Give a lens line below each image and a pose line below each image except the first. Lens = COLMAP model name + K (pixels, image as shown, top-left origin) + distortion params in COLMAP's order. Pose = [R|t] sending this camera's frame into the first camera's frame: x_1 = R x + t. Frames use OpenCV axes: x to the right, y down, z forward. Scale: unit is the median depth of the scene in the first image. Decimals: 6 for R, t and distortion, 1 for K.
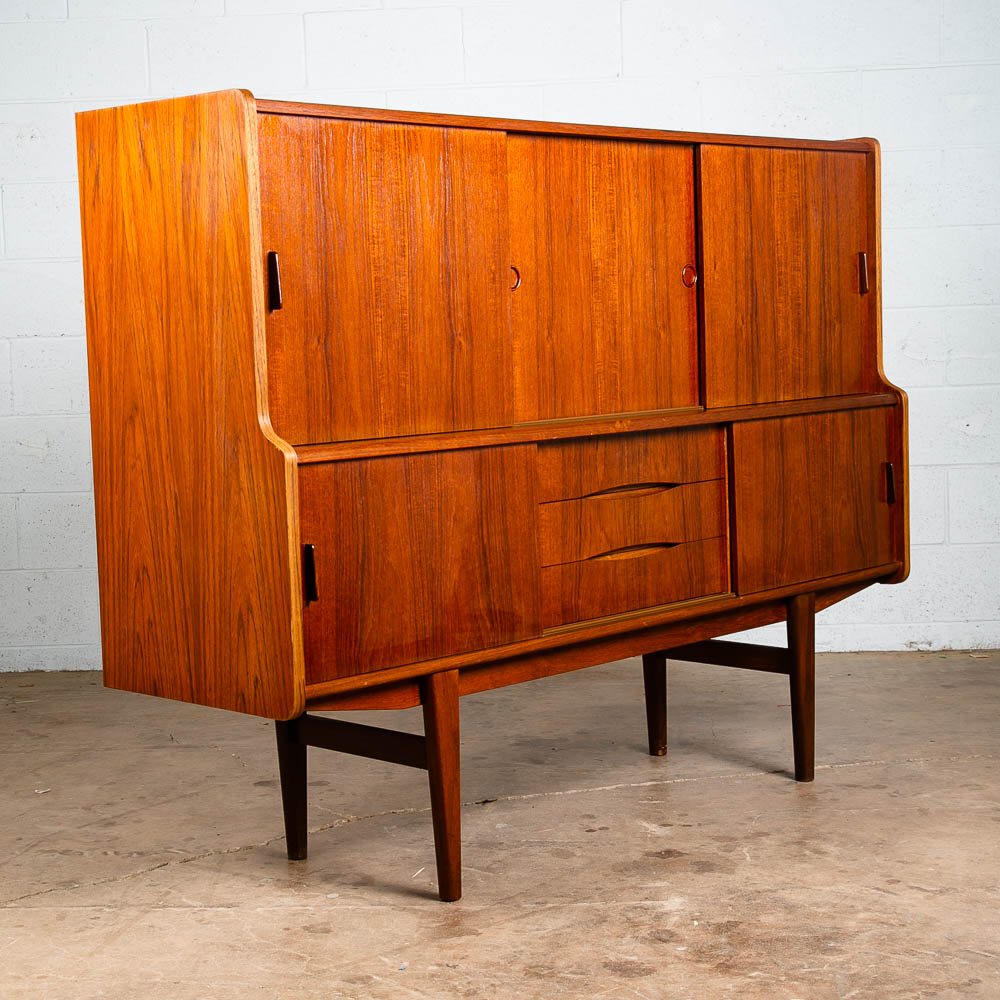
lens RADIAL K [[1983.0, 0, 500.0], [0, 1983.0, 500.0], [0, 0, 1]] dist [0.072270, 0.129417]
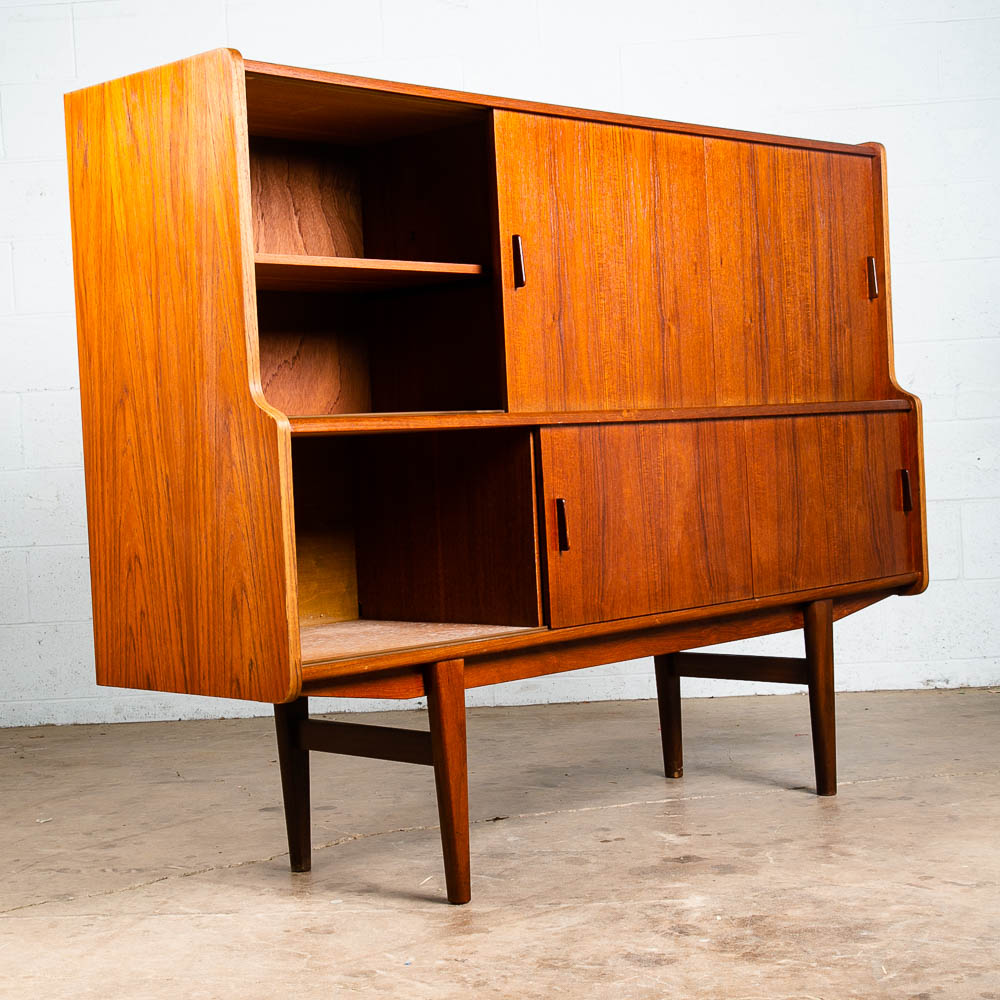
lens RADIAL K [[1895.4, 0, 474.4], [0, 1895.4, 516.3], [0, 0, 1]] dist [0.047618, 0.120379]
pose [[0.999638, -0.017560, -0.020405, 0.003787], [0.016355, 0.998194, -0.057811, 0.064698], [0.021383, 0.057456, 0.998119, 0.076943]]
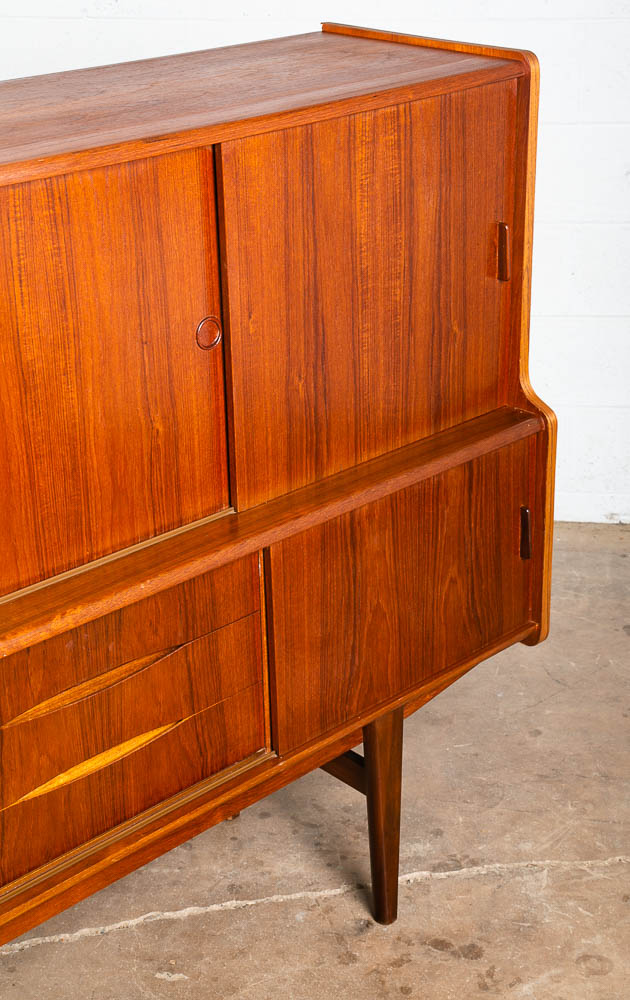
lens RADIAL K [[1704.1, 0, 346.8], [0, 1704.1, 467.0], [0, 0, 1]] dist [0.200492, -0.003972]
pose [[0.999302, 0.030476, -0.021619, 0.168397], [-0.022536, 0.953079, 0.301883, -0.265654], [0.029805, -0.301185, 0.953100, 0.465189]]
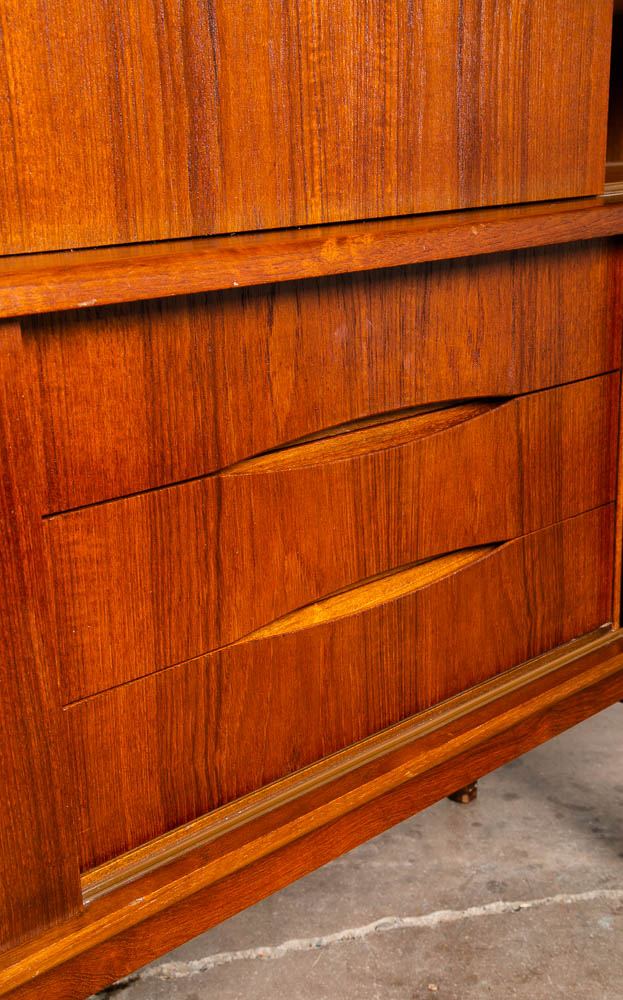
lens RADIAL K [[1286.7, 0, 351.1], [0, 1286.7, 544.5], [0, 0, 1]] dist [0.075409, 0.023037]
pose [[0.999412, 0.012622, -0.031870, 0.070355], [-0.005327, 0.975633, 0.219342, -0.037310], [0.033862, -0.219044, 0.975127, 0.779933]]
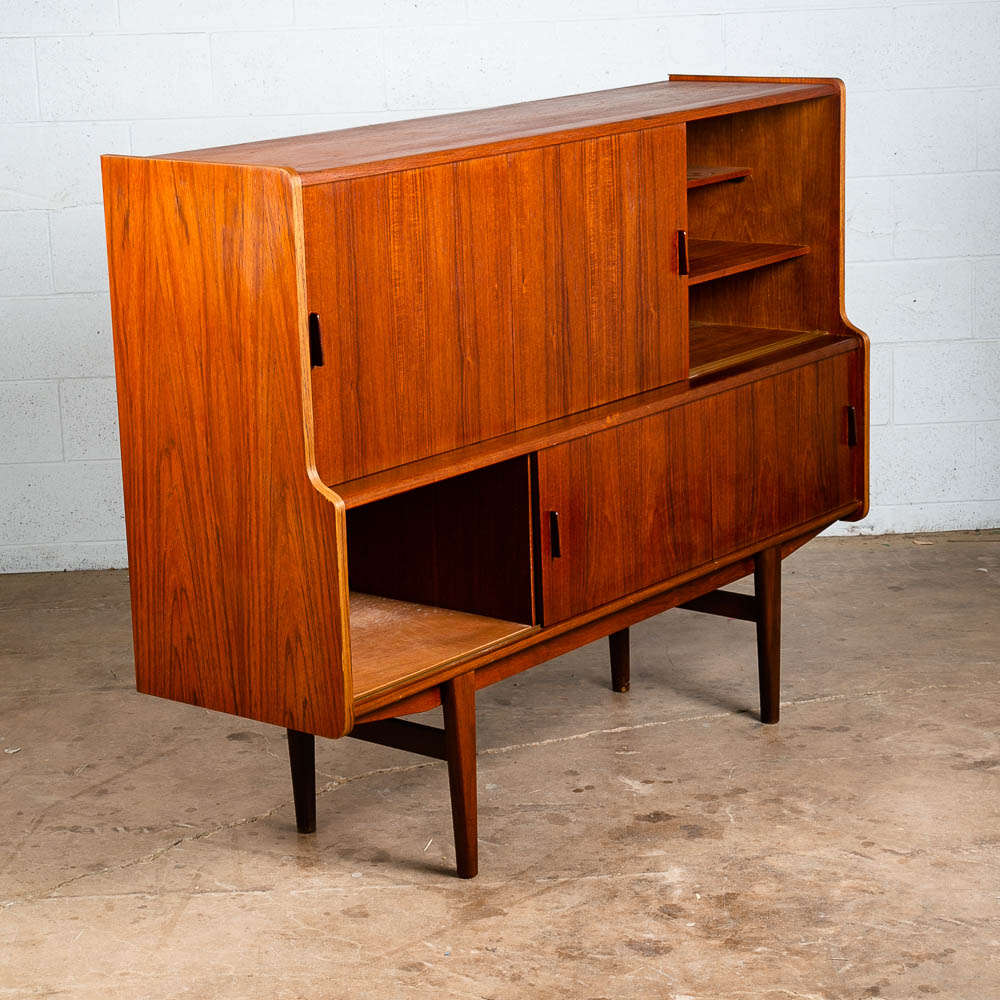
lens RADIAL K [[2643.9, 0, 500.0], [0, 2643.9, 500.0], [0, 0, 1]] dist [0.112558, 1.314314]
pose [[0.995126, -0.024964, 0.095398, -0.131863], [0.011256, 0.989858, 0.141612, -0.194470], [-0.097966, -0.139848, 0.985315, -0.375000]]
